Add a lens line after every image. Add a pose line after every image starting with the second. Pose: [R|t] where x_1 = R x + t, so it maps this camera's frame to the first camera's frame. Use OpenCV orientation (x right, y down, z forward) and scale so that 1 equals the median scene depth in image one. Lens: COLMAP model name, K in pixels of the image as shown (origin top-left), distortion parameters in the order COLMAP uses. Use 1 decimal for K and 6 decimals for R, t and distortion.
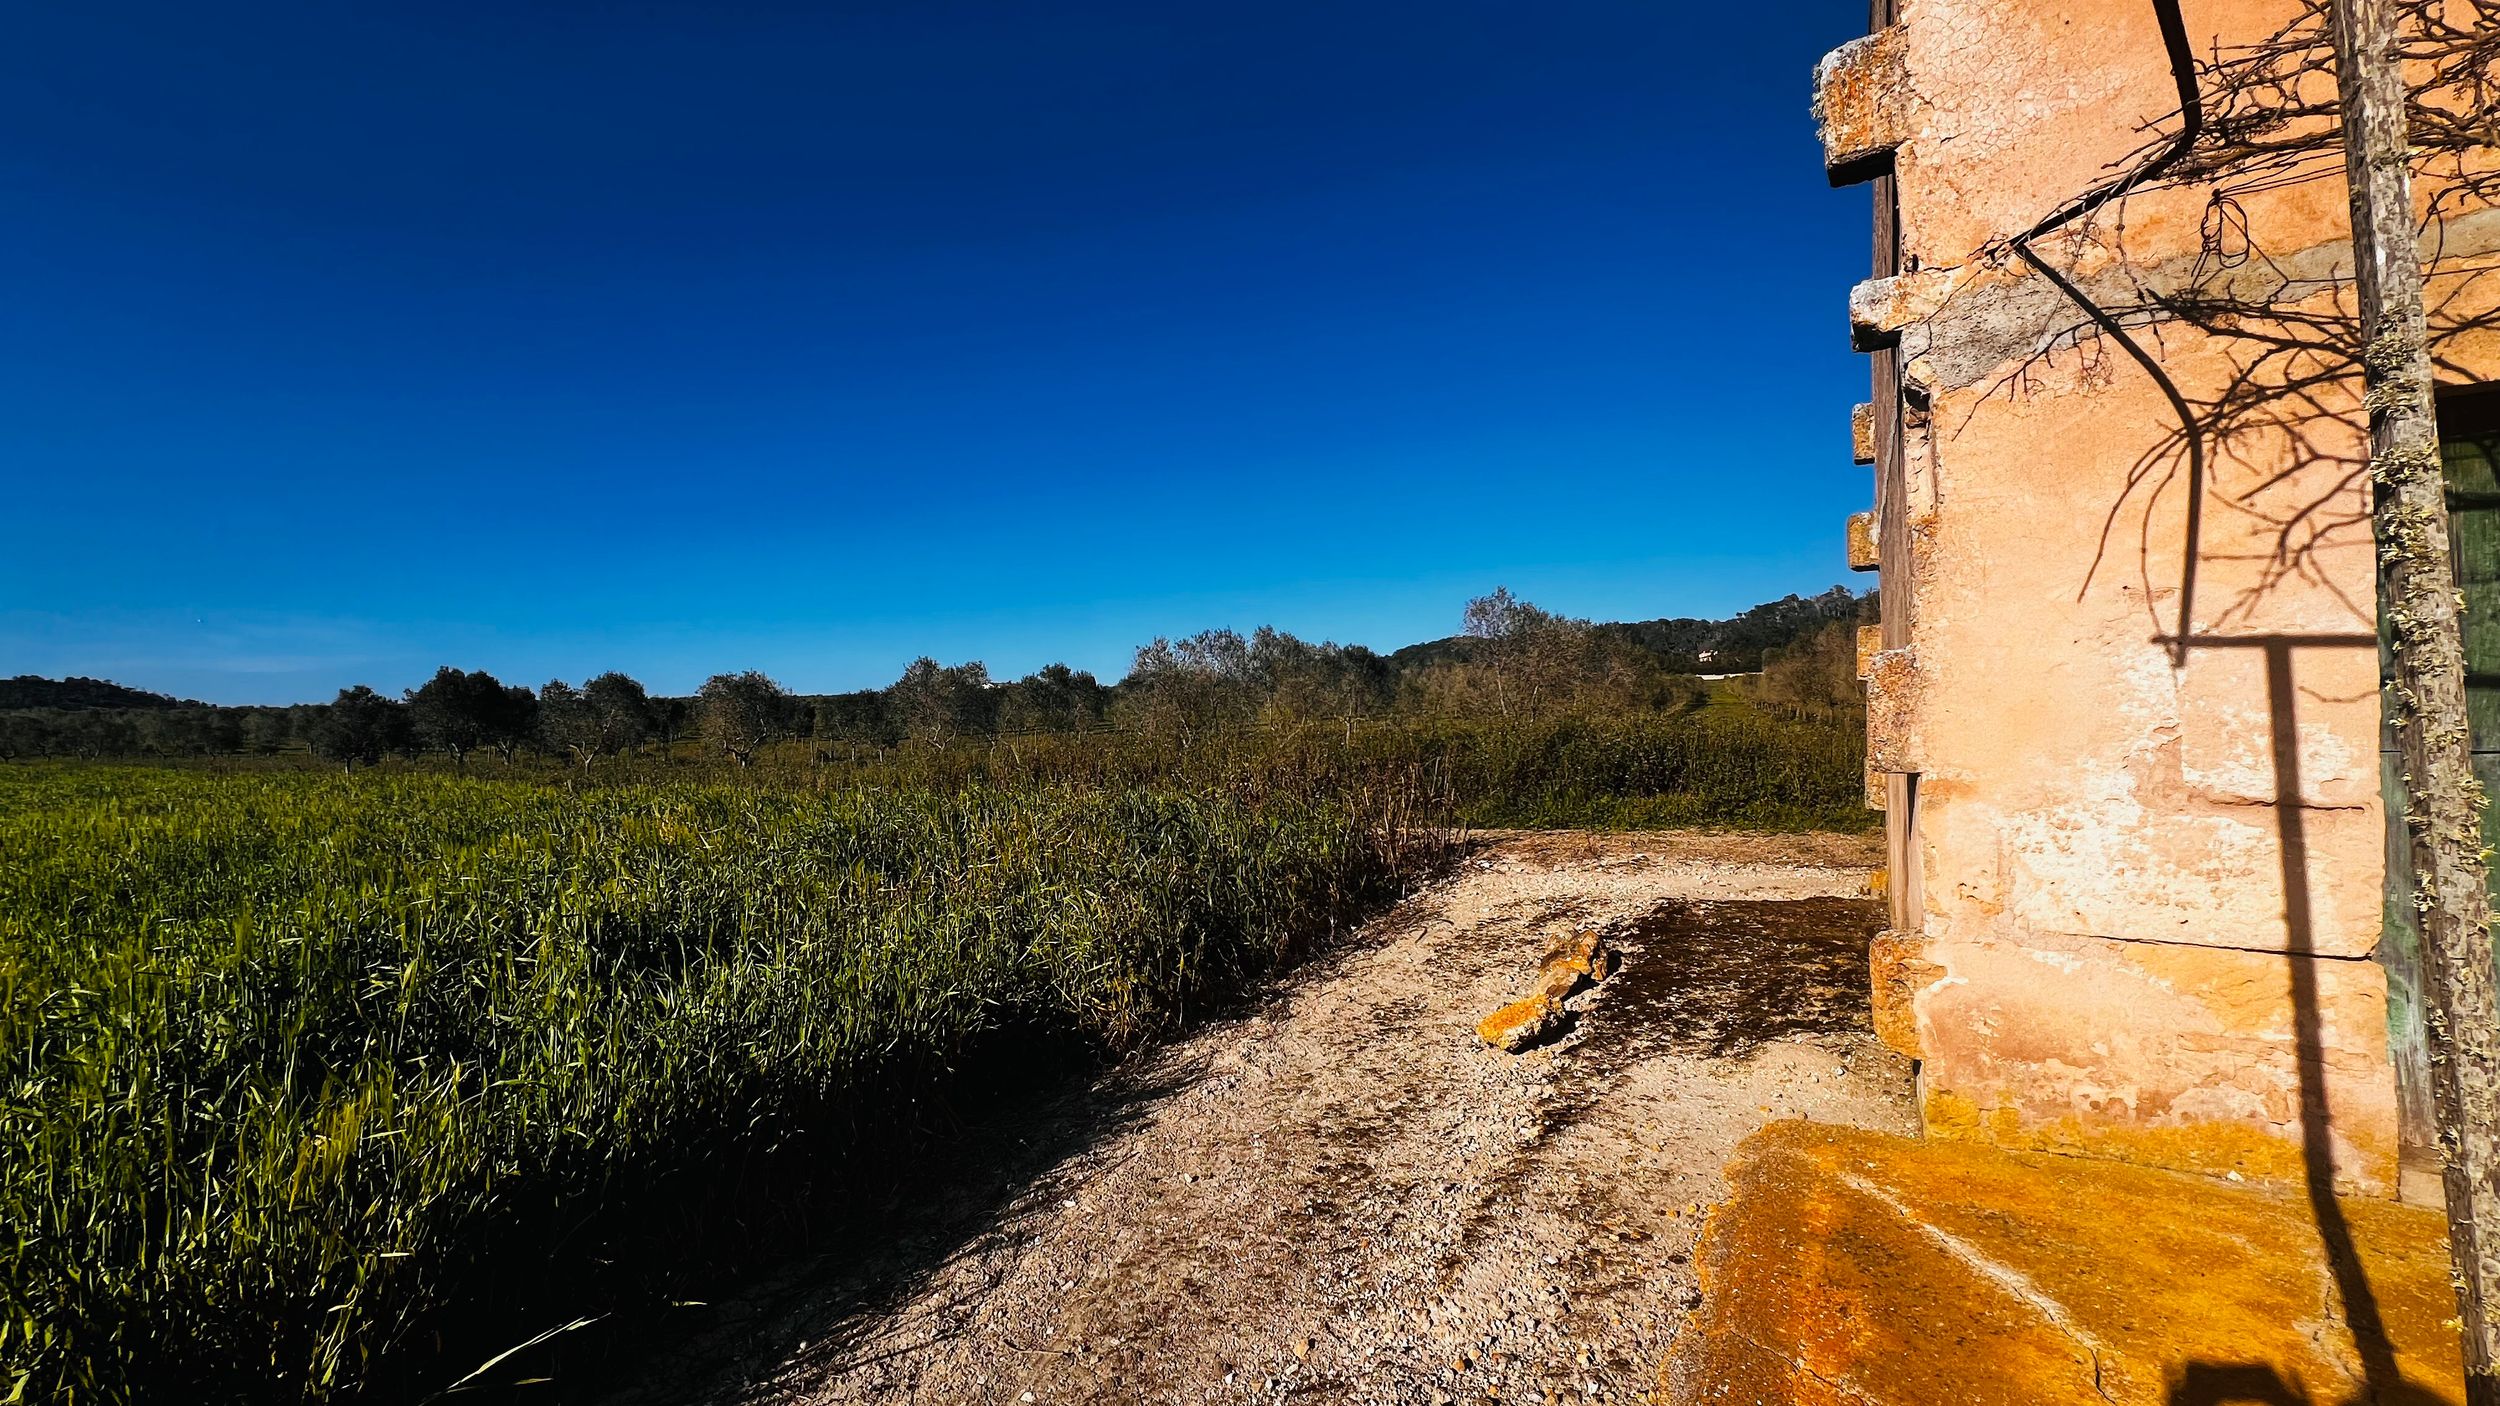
lens RADIAL K [[979.8, 0, 1257.8], [0, 979.8, 694.2], [0, 0, 1]] dist [-0.003137, 0.000870]
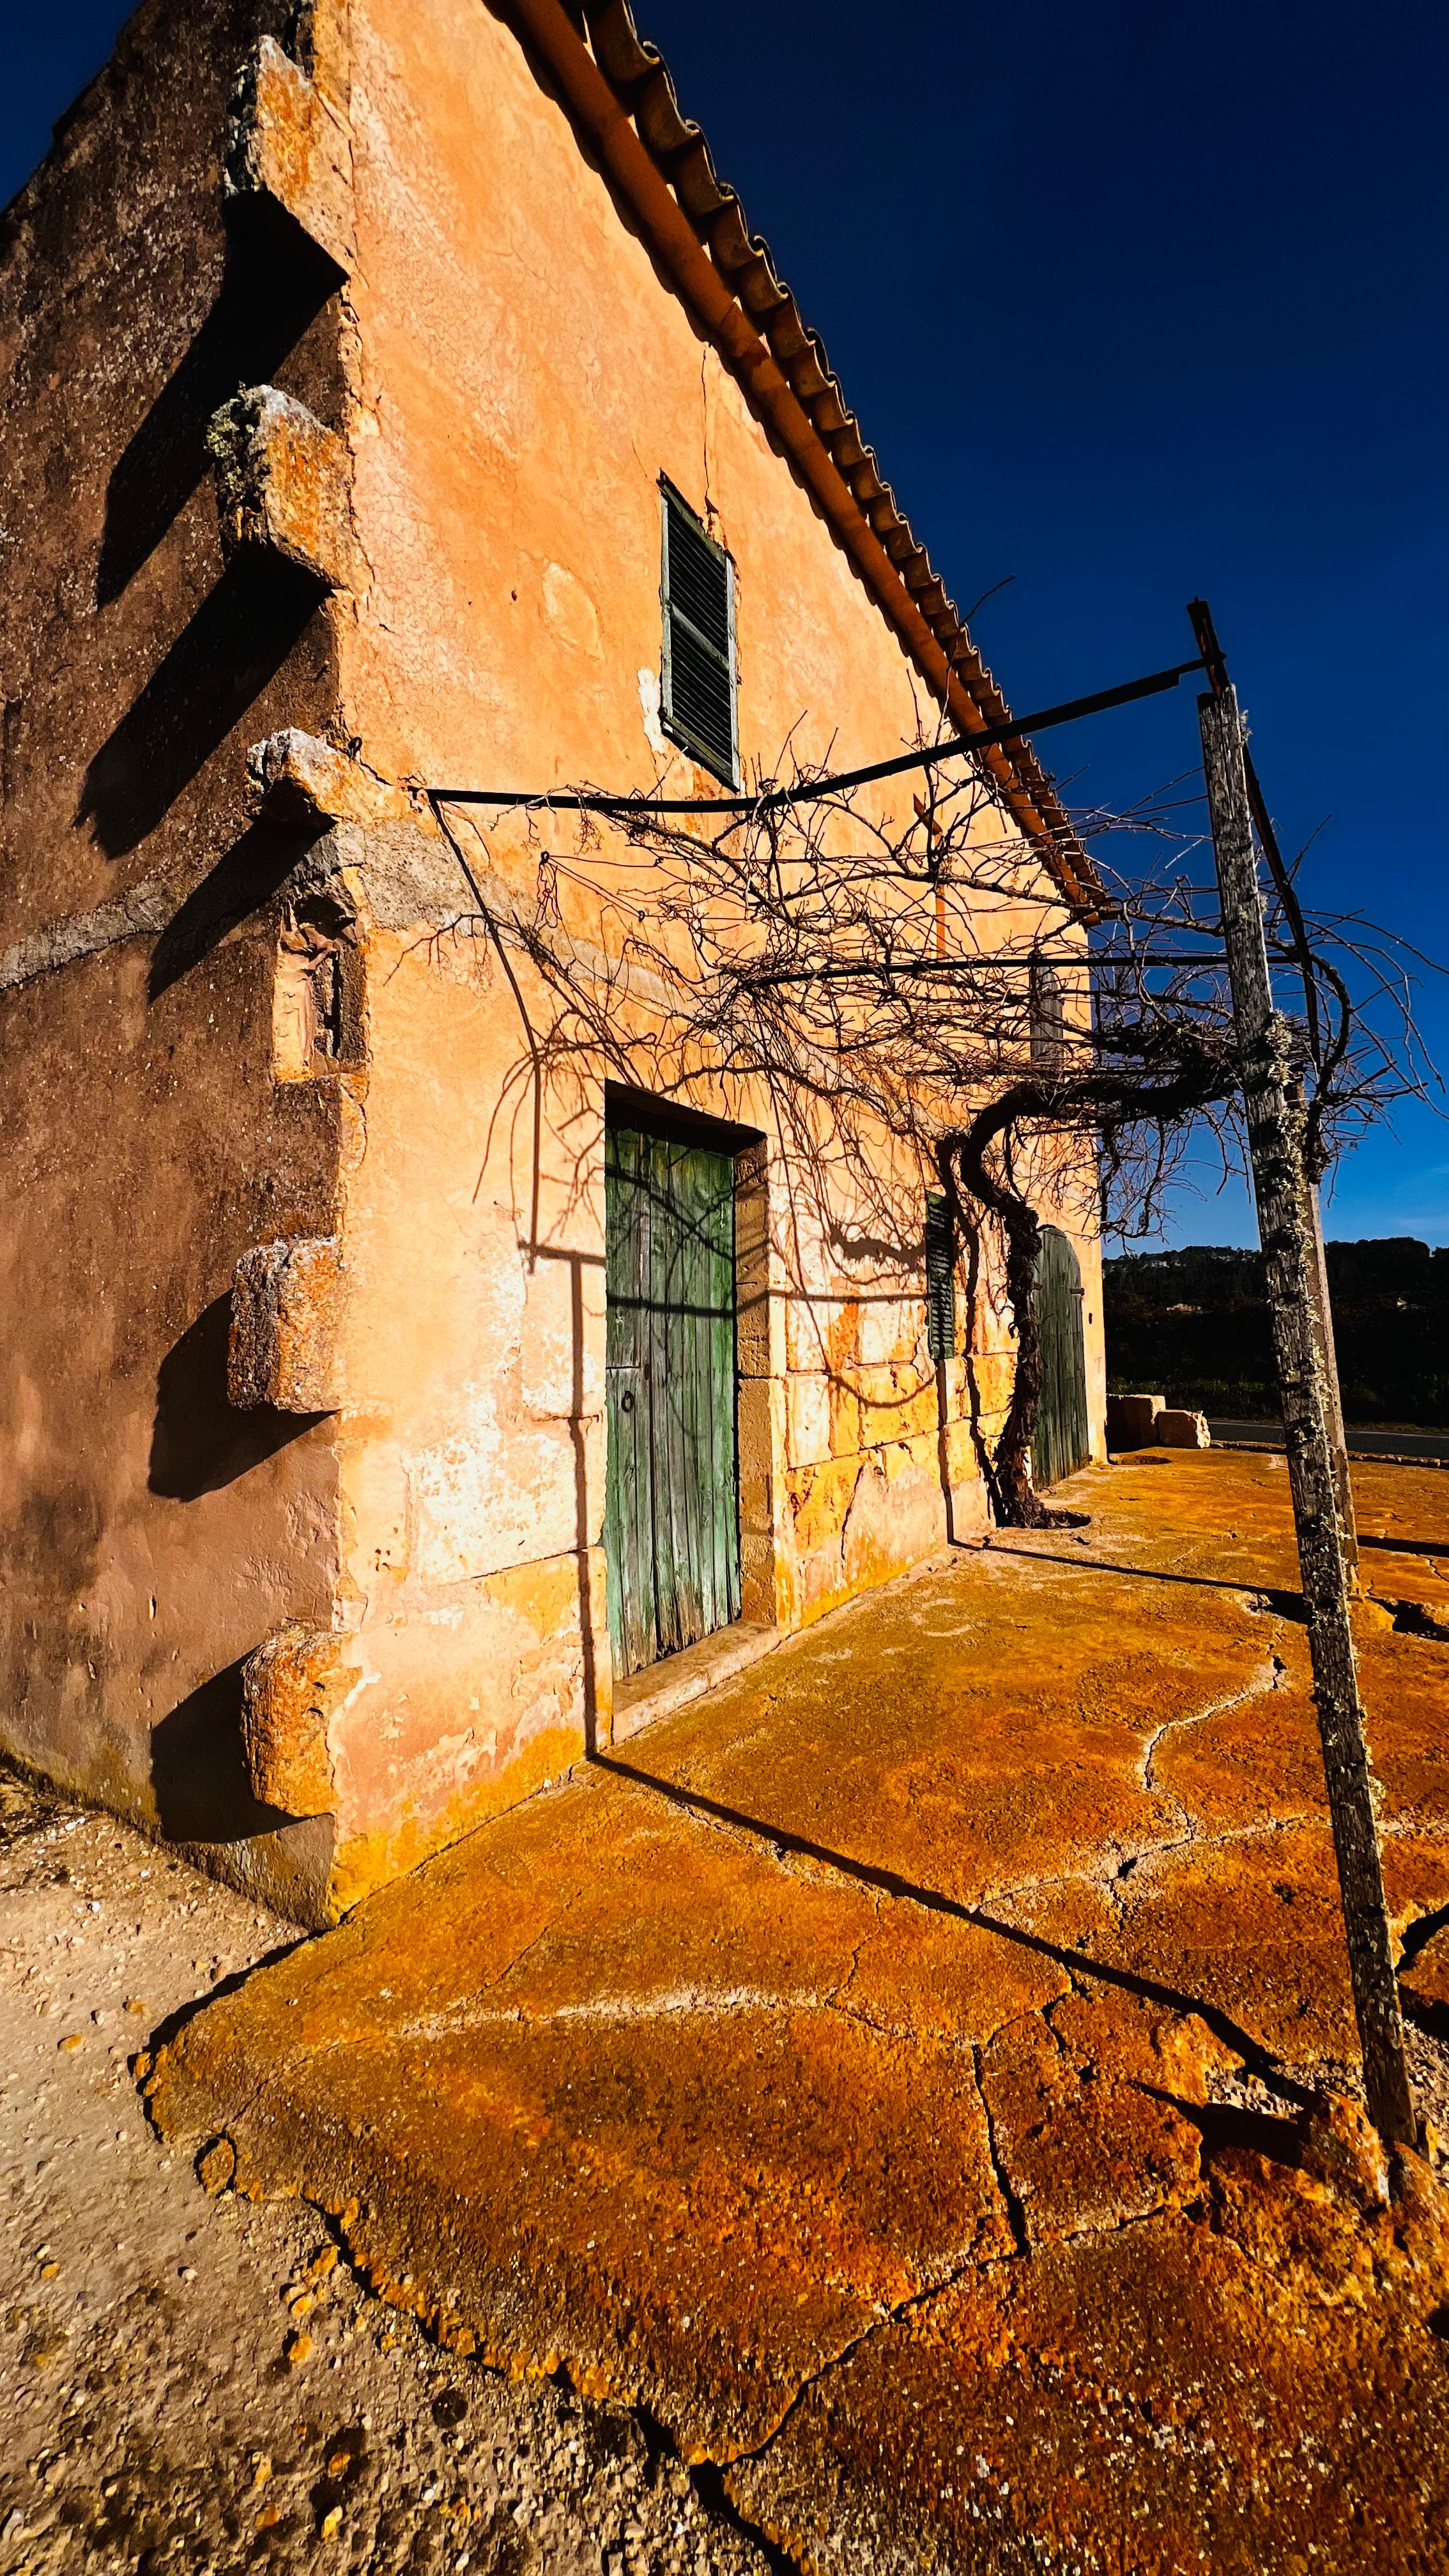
lens RADIAL K [[1031.6, 0, 719.4], [0, 1031.6, 1281.0], [0, 0, 1]] dist [-0.000842, 0.001184]
pose [[0.005437, 0.077875, 0.996948, -0.117148], [0.001902, 0.996960, -0.077886, 0.048374], [-0.999983, 0.002320, 0.005272, 0.769581]]
